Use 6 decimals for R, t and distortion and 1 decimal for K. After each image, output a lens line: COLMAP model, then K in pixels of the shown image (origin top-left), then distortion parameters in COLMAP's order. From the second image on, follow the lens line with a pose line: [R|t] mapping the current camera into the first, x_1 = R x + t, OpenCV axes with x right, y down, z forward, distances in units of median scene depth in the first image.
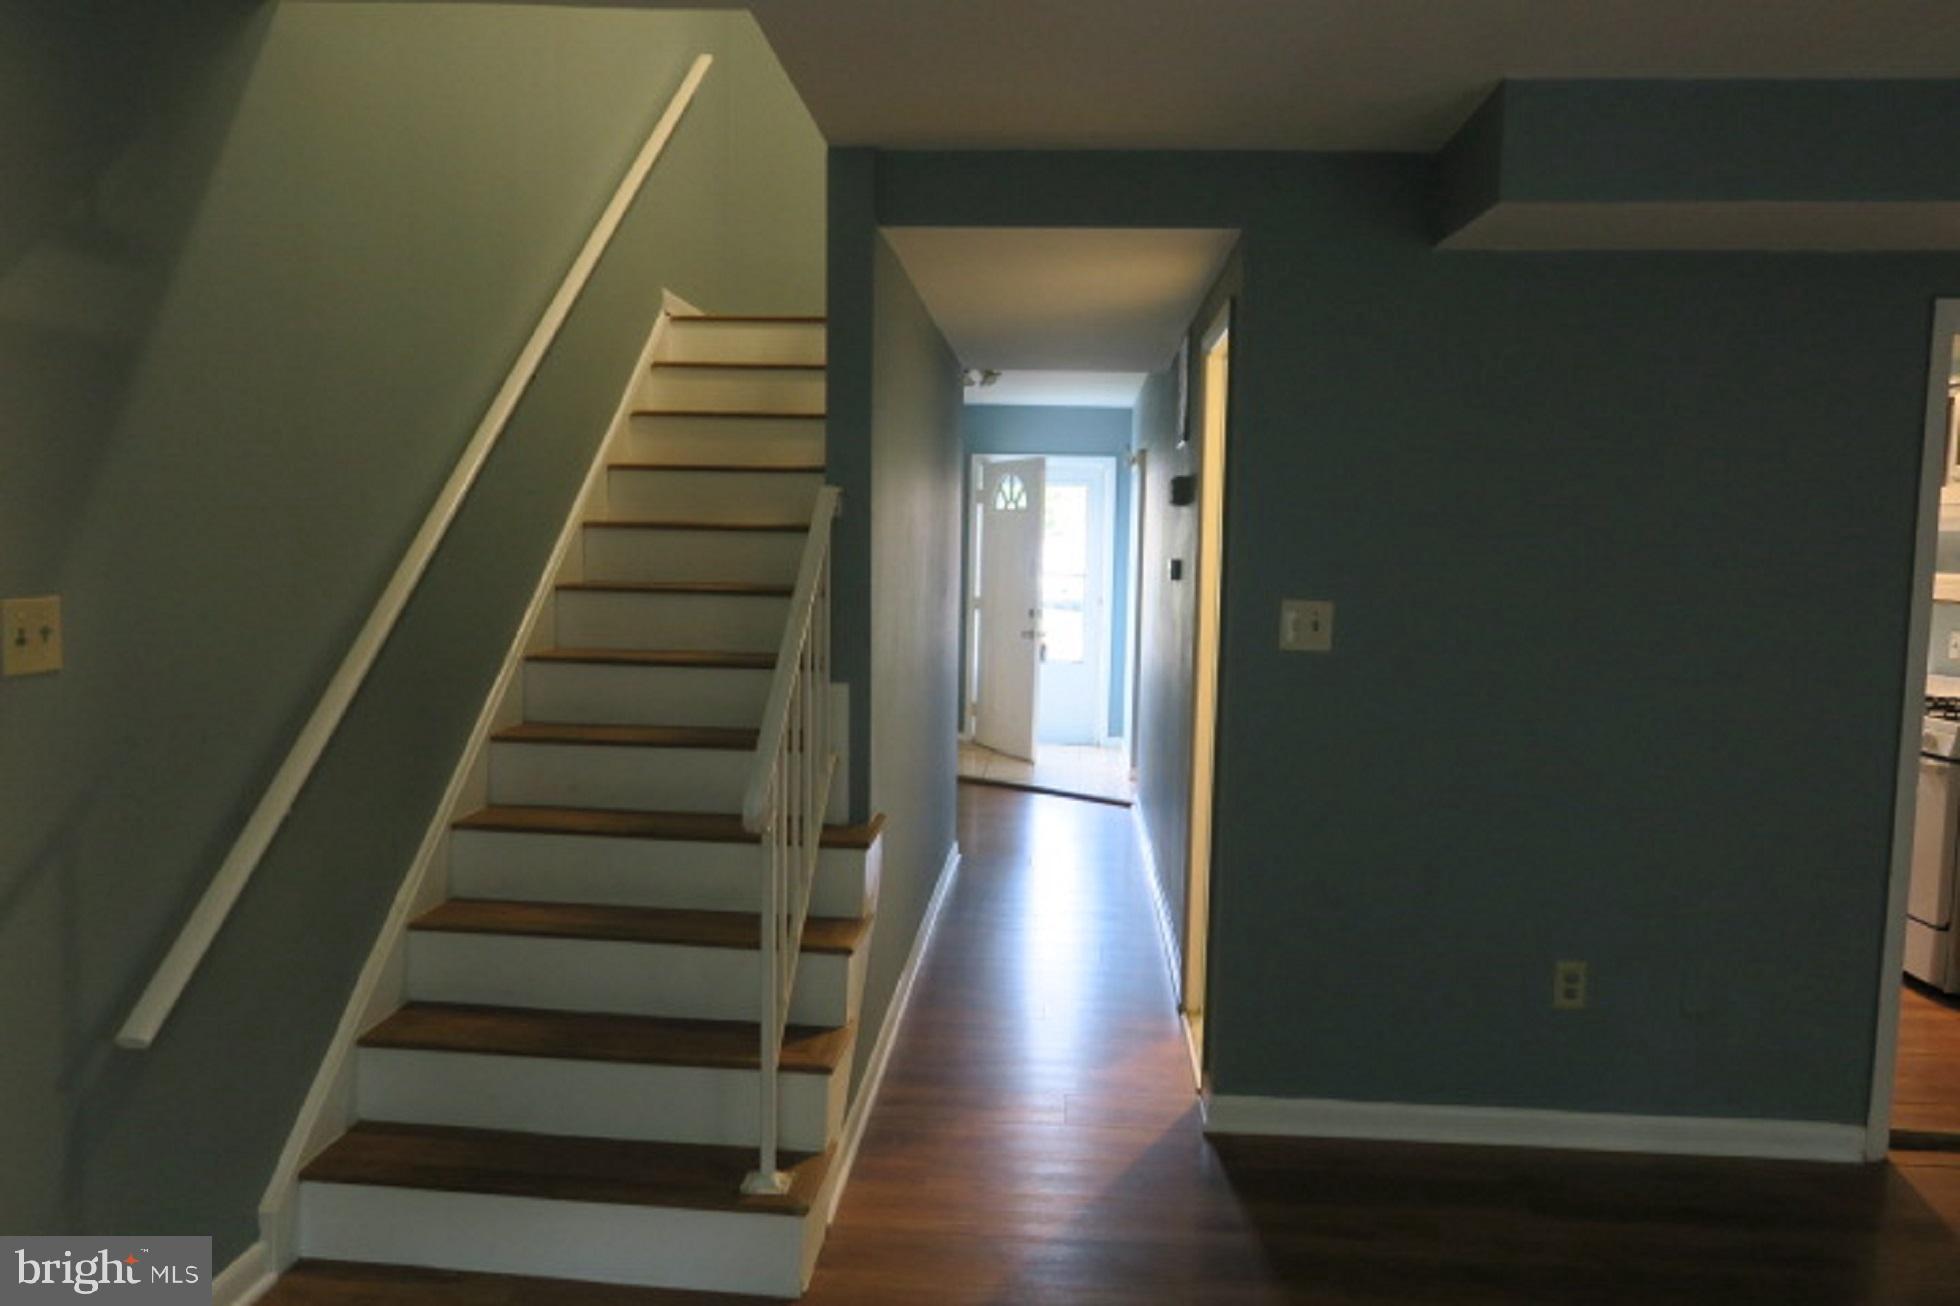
lens RADIAL K [[1364.6, 0, 979.4], [0, 1364.6, 649.1], [0, 0, 1]] dist [-0.005924, 0.008072]
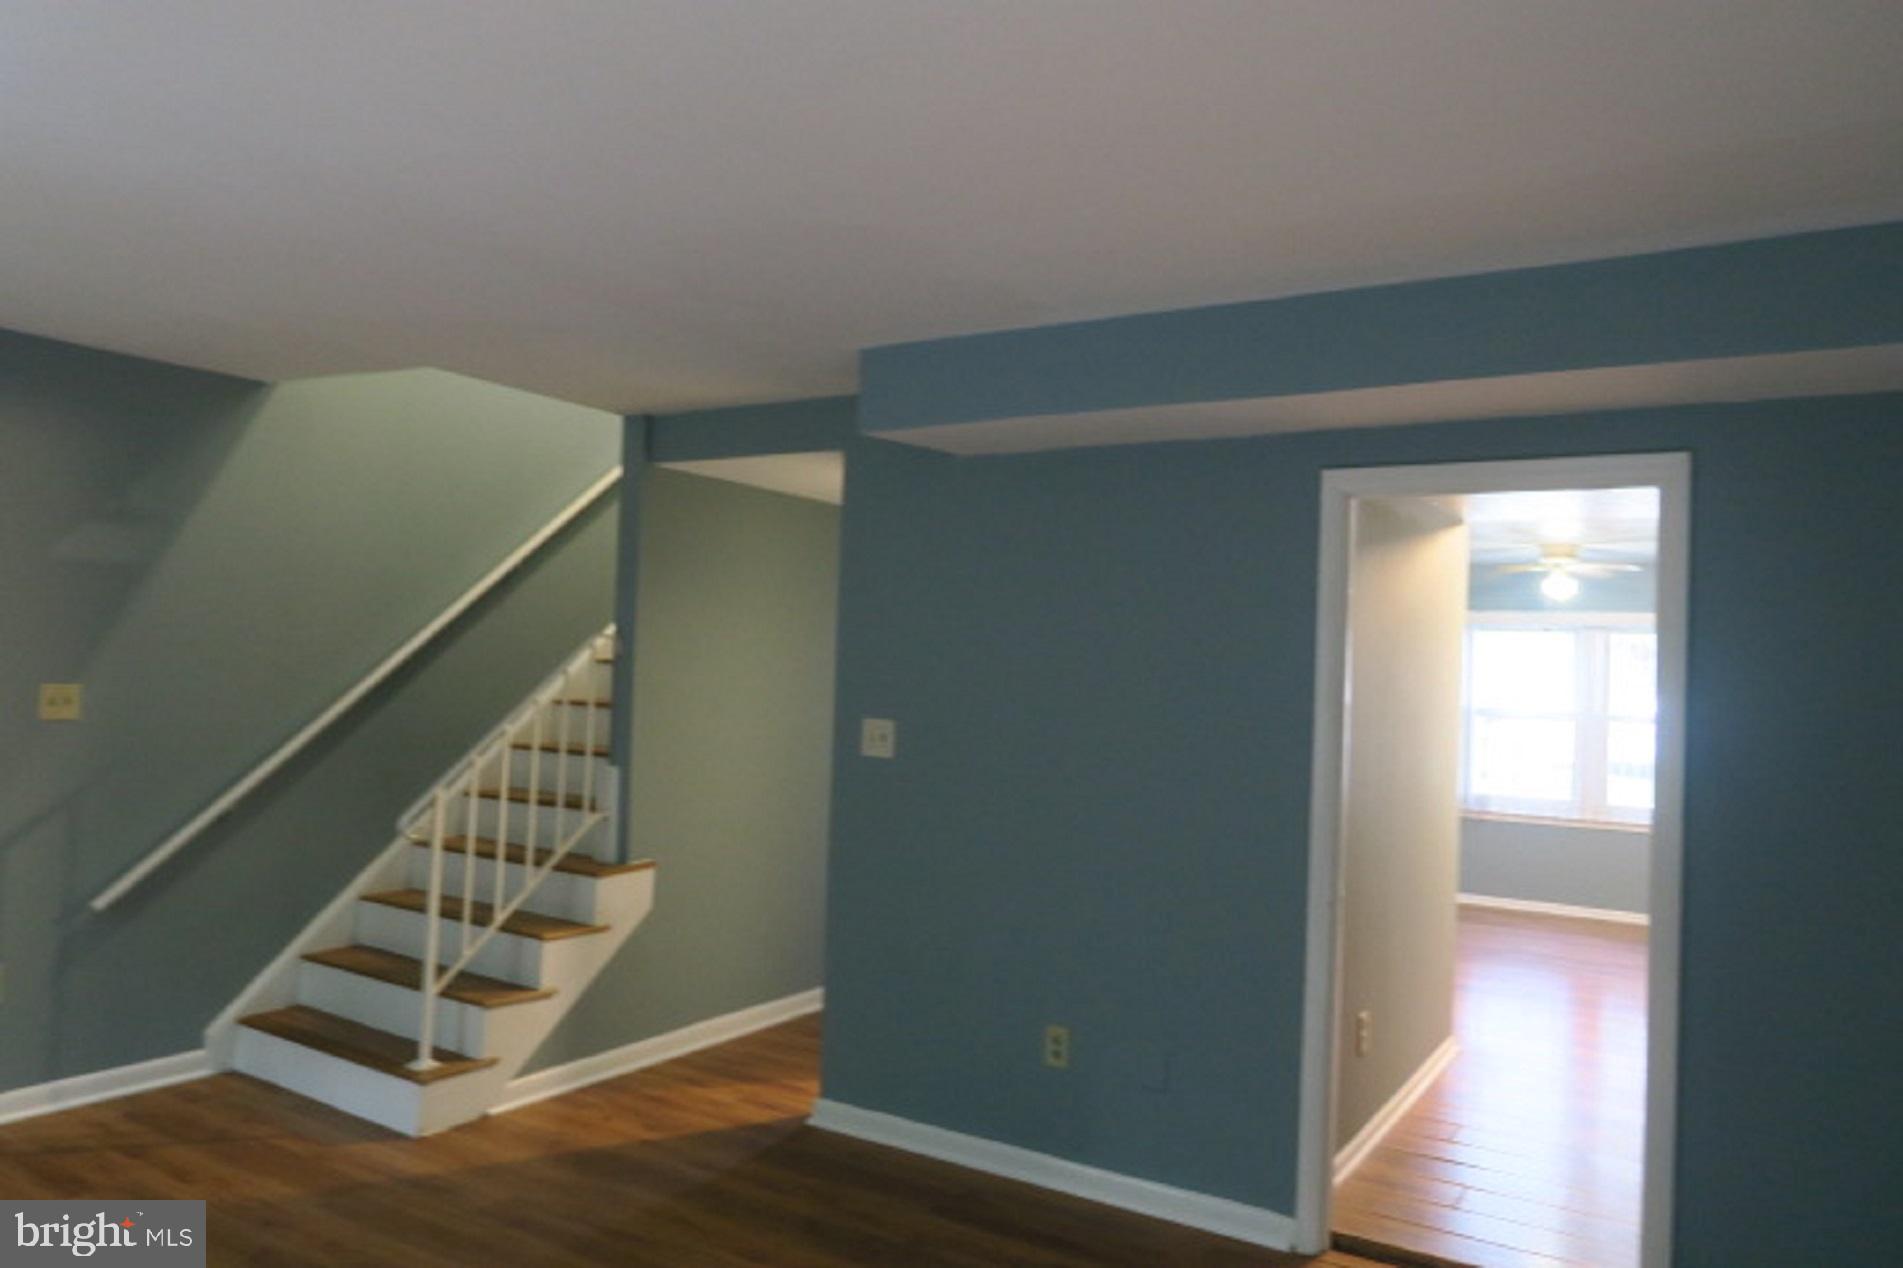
lens RADIAL K [[1324.9, 0, 952.2], [0, 1324.9, 625.0], [0, 0, 1]] dist [-0.005924, 0.008072]
pose [[0.881581, -0.003883, -0.472016, 0.993700], [-0.055350, 0.992217, -0.111540, 0.015224], [0.468776, 0.124458, 0.874505, -0.115422]]
